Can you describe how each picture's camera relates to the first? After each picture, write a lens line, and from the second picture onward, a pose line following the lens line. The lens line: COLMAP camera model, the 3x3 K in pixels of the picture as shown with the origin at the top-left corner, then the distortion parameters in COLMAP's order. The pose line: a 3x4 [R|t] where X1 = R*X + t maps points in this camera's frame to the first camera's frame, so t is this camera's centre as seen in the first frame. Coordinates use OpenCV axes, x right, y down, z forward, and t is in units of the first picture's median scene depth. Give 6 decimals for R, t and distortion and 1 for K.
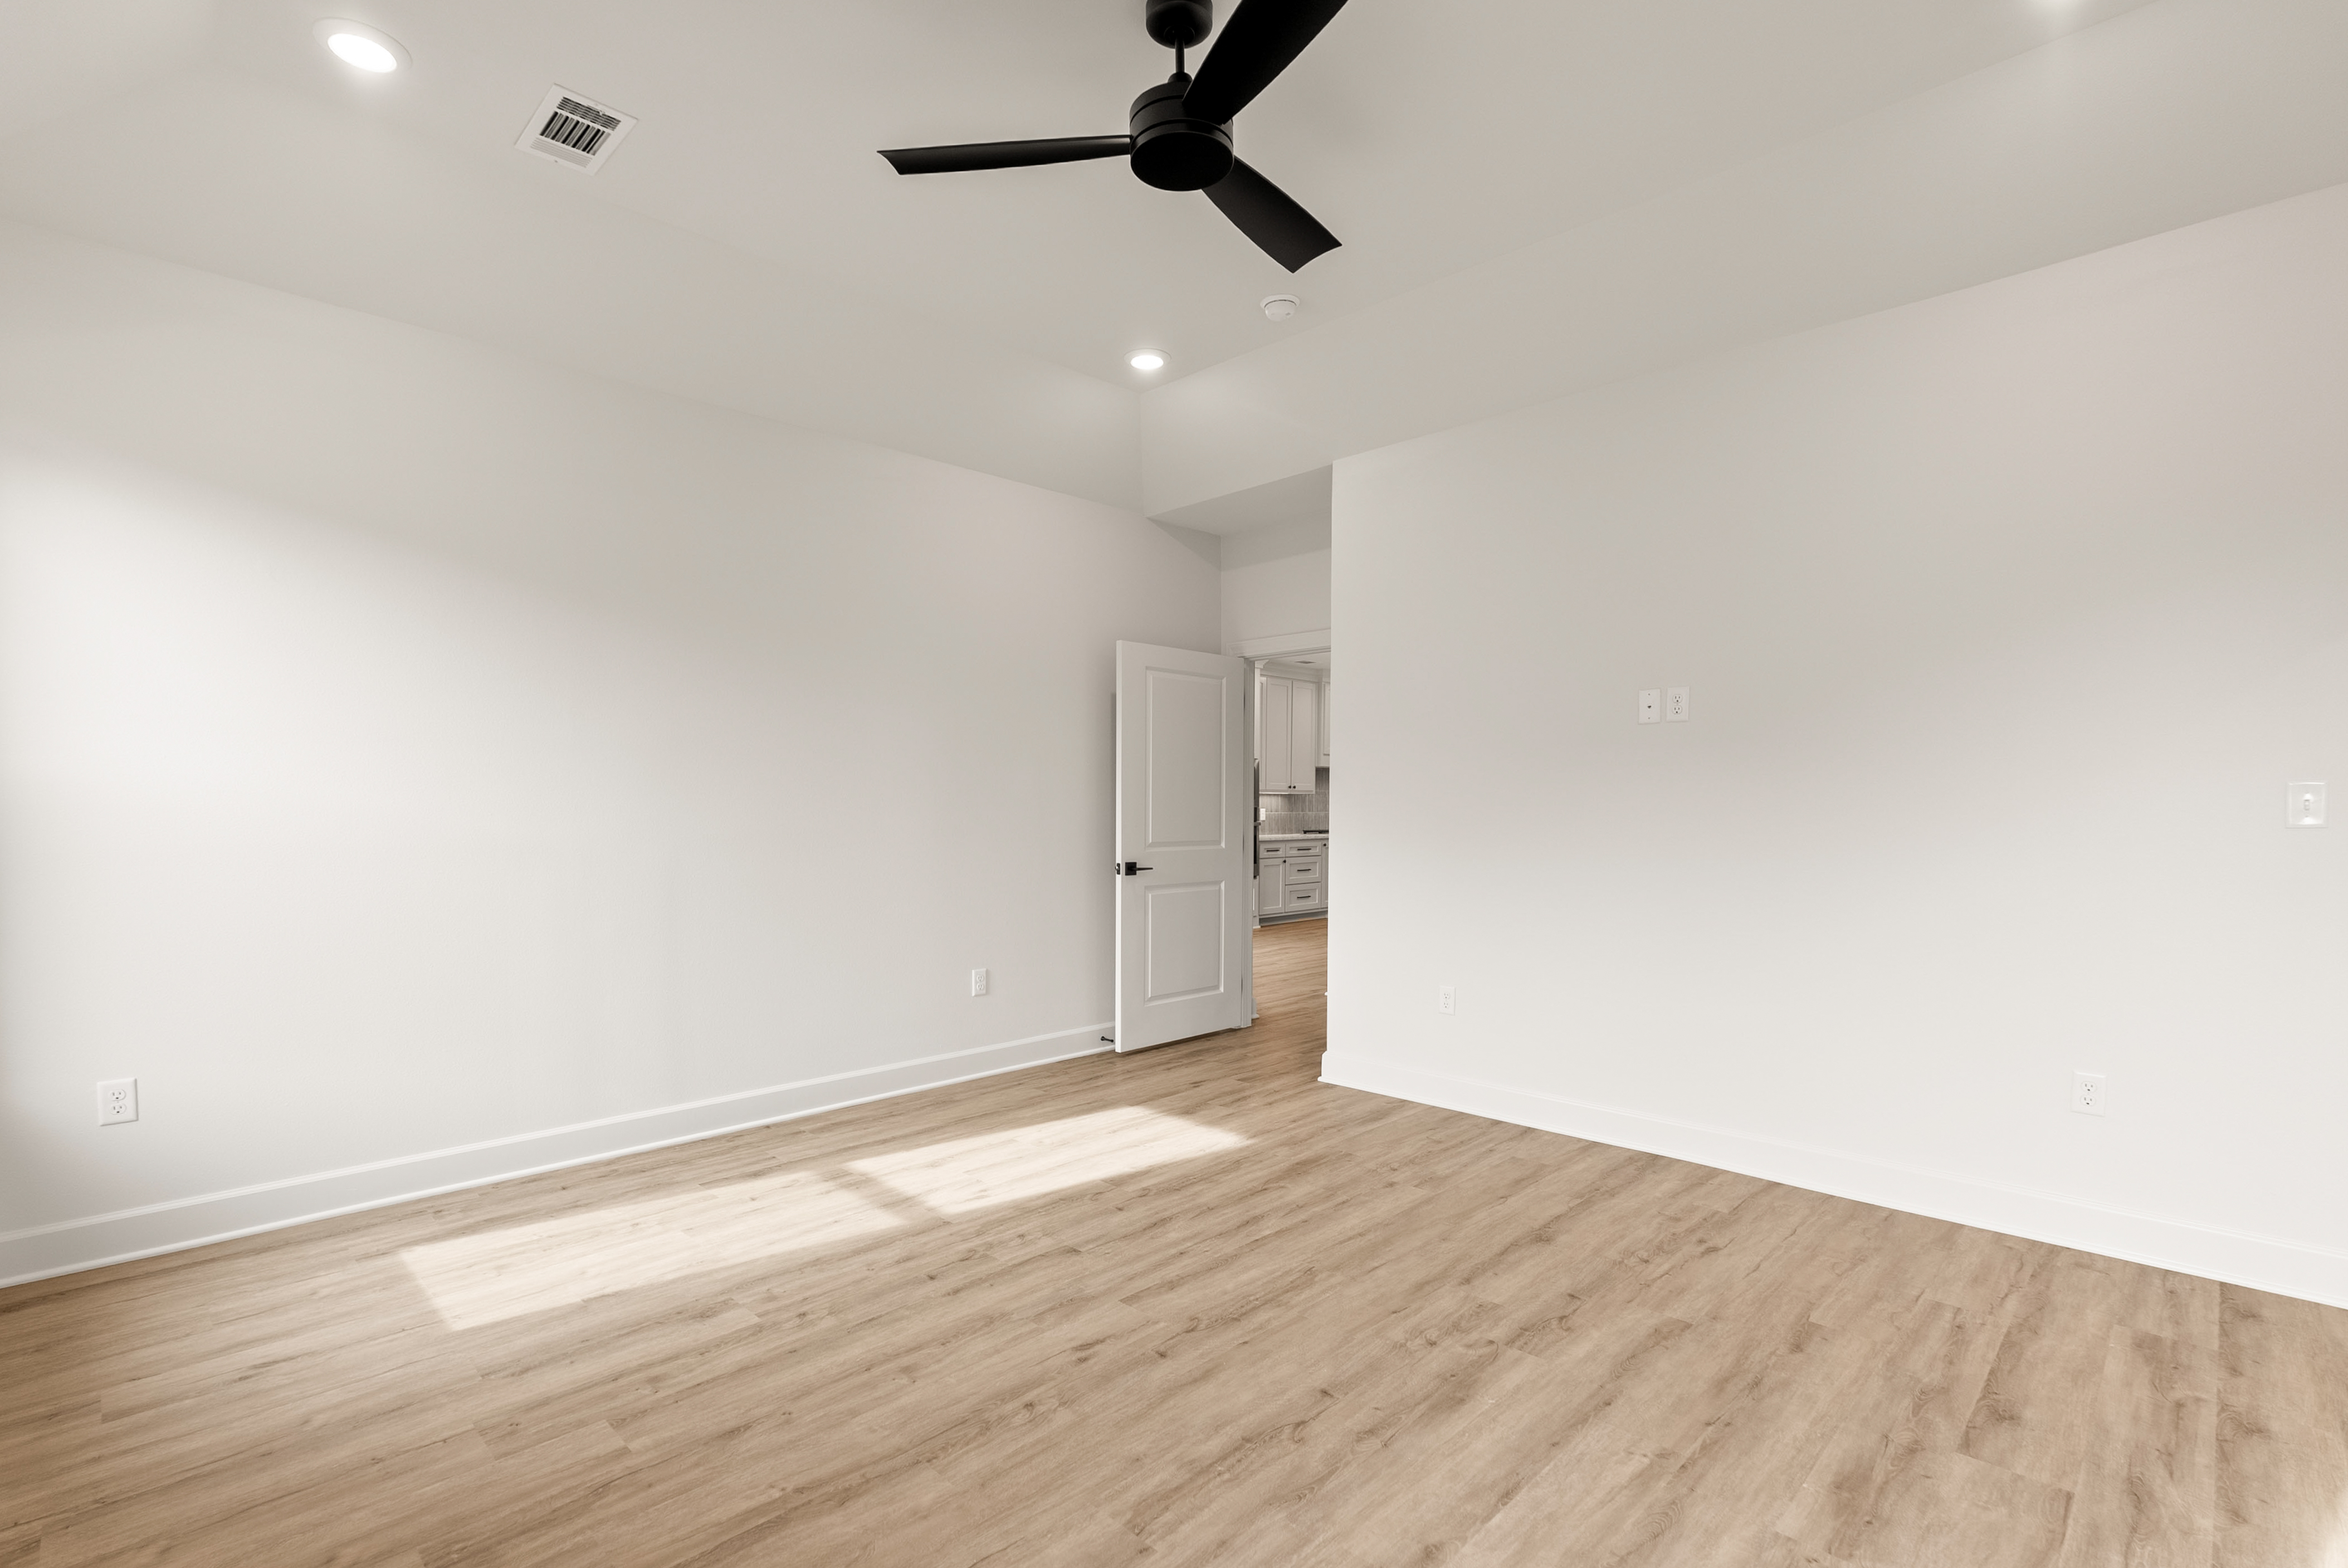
lens RADIAL K [[1059.8, 0, 1176.5], [0, 1059.8, 780.0], [0, 0, 1]] dist [-0.001300, -0.000121]
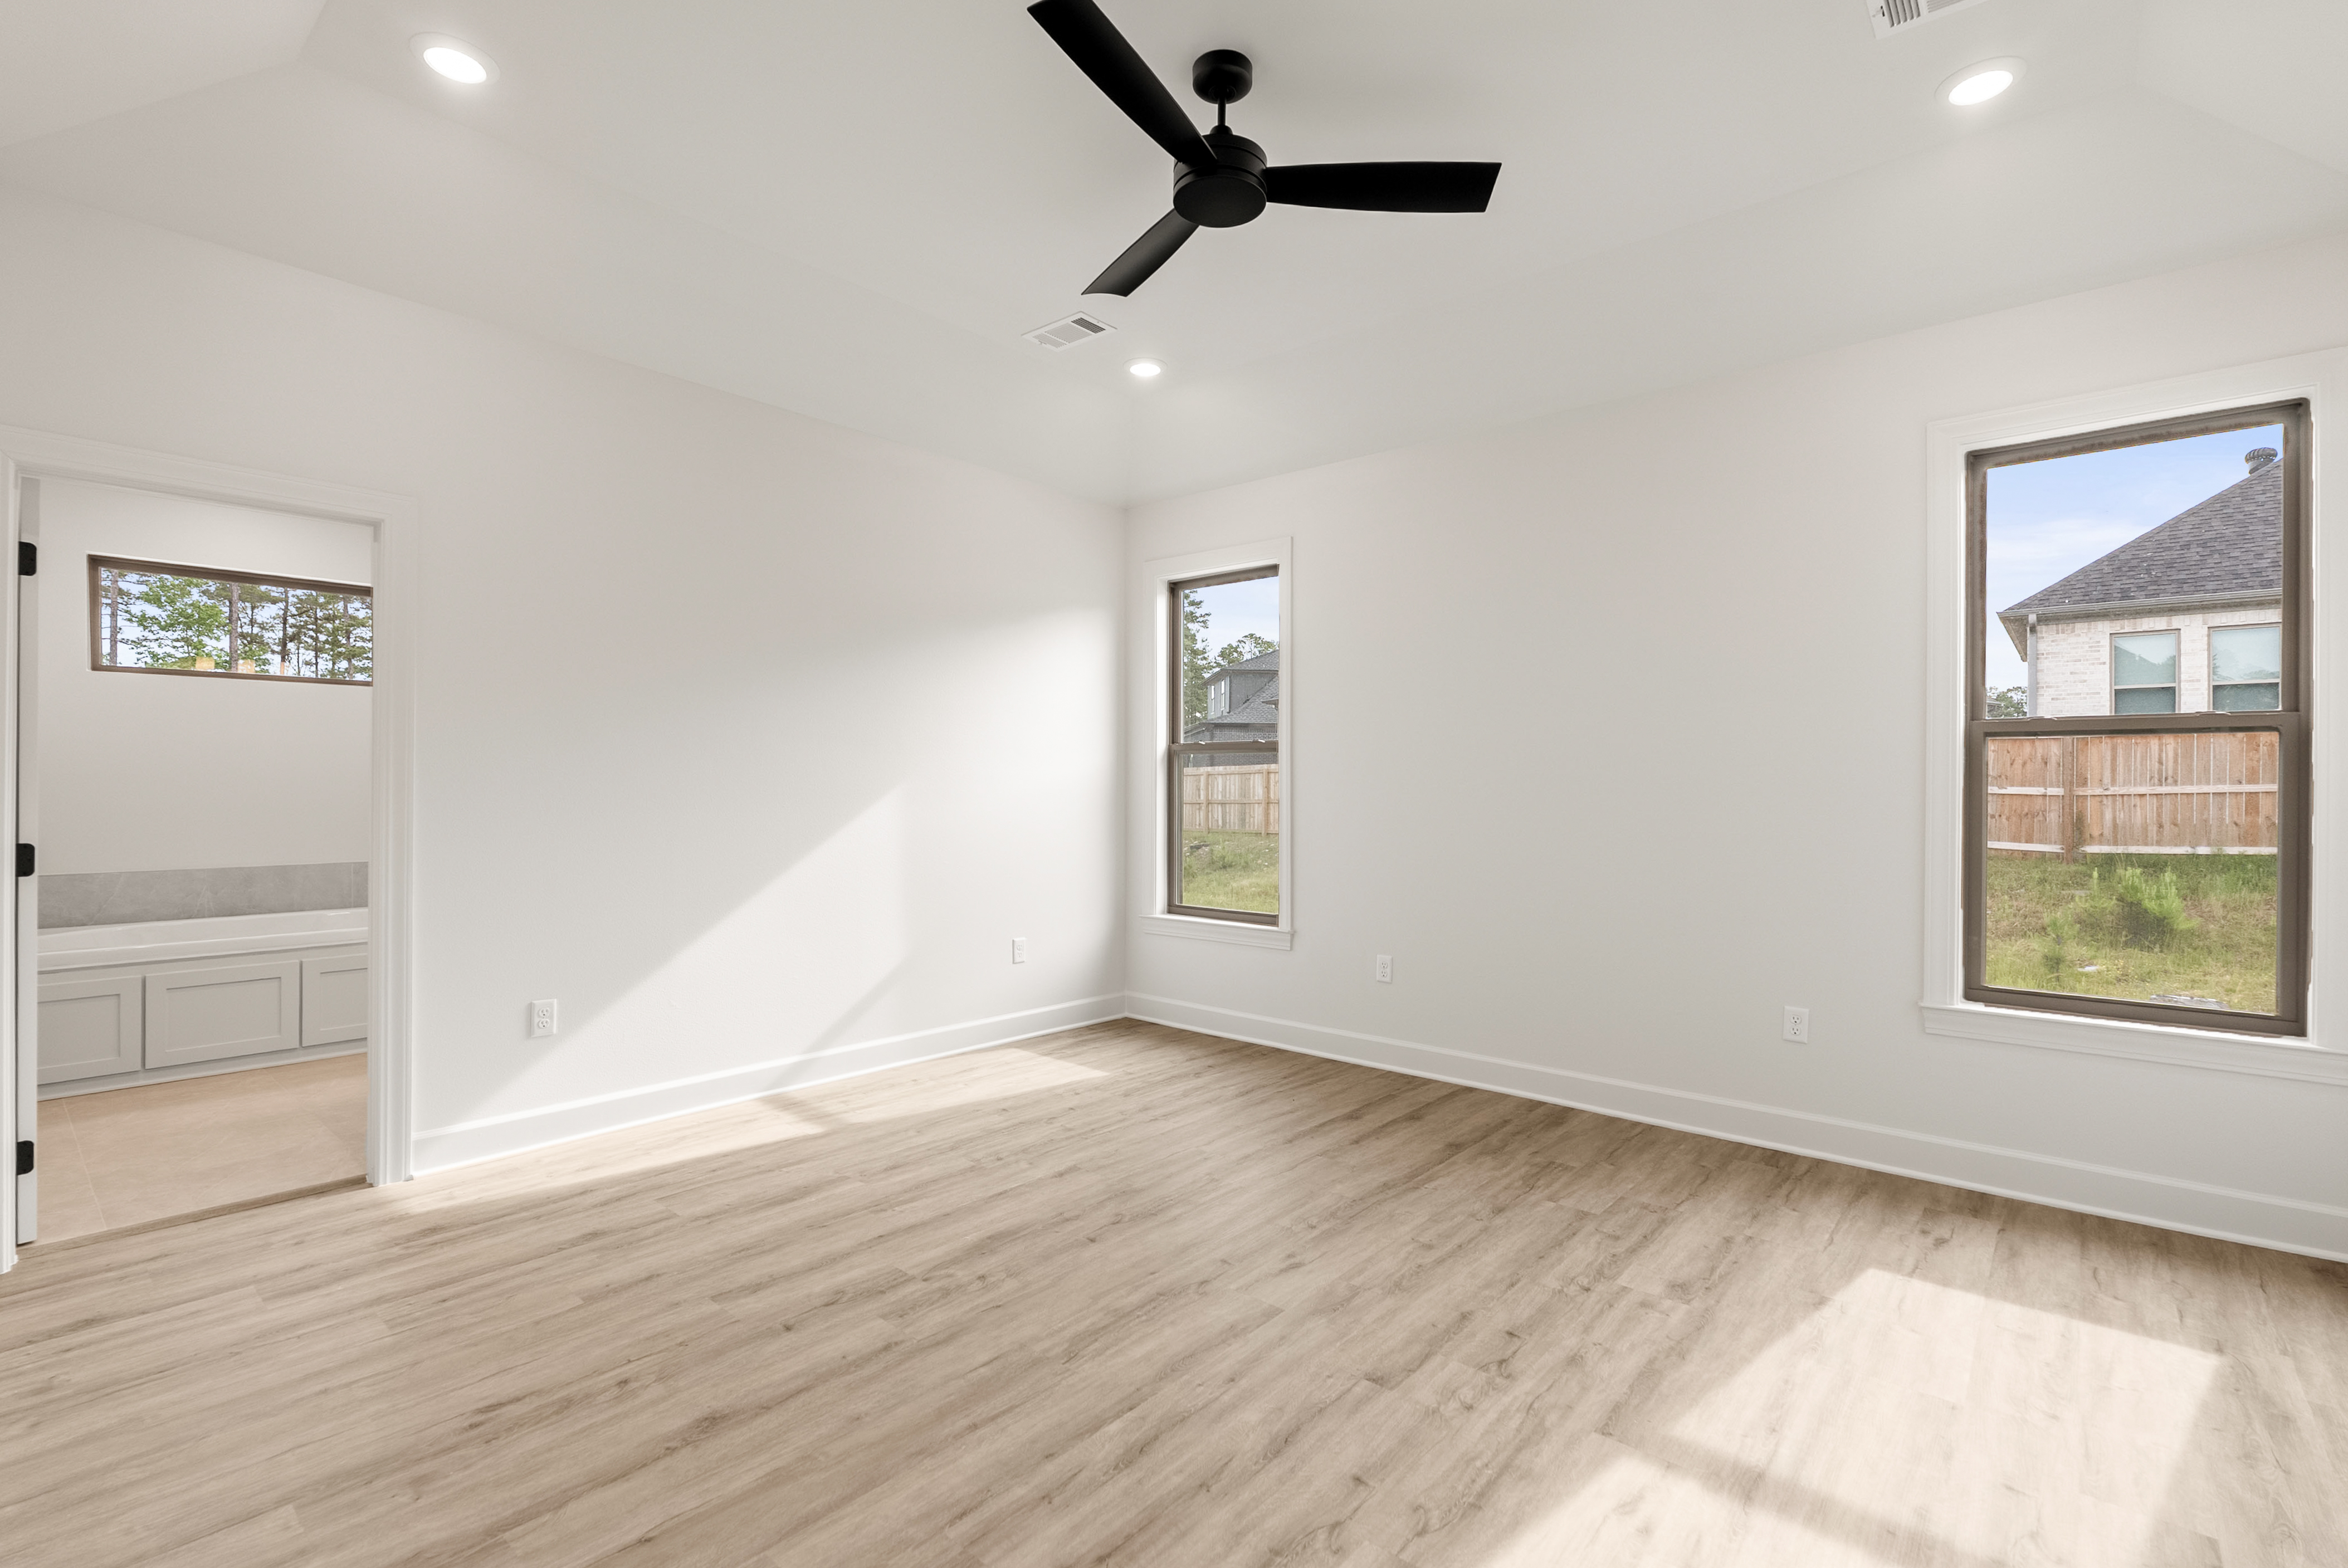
lens RADIAL K [[1055.7, 0, 1174.0], [0, 1055.7, 784.0], [0, 0, 1]] dist [-0.000450, 0.000038]
pose [[-0.997797, -0.006017, -0.066072, 0.112895], [-0.004469, 0.999713, -0.023551, 0.045329], [0.066195, -0.023204, -0.997537, 2.013158]]
